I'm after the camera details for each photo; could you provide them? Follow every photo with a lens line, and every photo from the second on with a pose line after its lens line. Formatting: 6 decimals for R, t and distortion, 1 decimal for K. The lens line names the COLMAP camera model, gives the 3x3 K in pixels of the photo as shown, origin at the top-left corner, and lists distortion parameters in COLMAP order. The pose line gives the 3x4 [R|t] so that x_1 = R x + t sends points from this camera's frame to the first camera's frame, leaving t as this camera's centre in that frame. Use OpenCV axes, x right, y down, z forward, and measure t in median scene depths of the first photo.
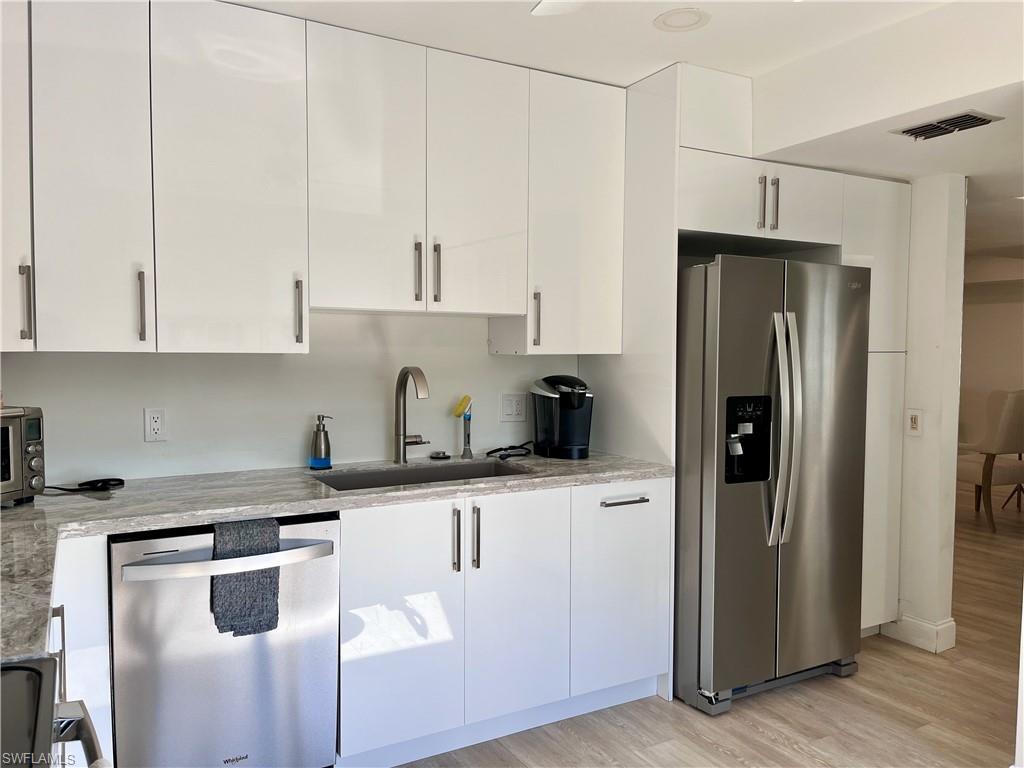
lens RADIAL K [[776.4, 0, 512.0], [0, 776.4, 384.0], [0, 0, 1]] dist [0.093608, -0.139972]
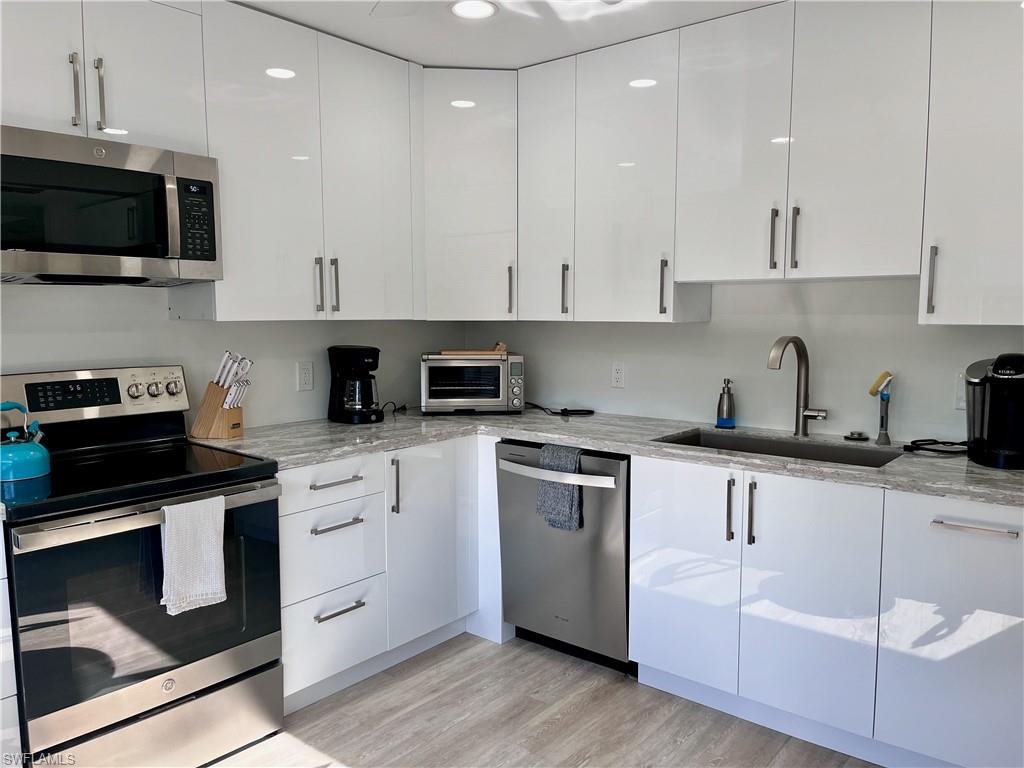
lens RADIAL K [[776.4, 0, 512.0], [0, 776.4, 384.0], [0, 0, 1]] dist [0.093608, -0.139972]
pose [[0.360277, 0.083244, -0.929124, 0.677063], [-0.037818, 0.996495, 0.074616, -0.023445], [0.932078, 0.008256, 0.362163, 0.333299]]
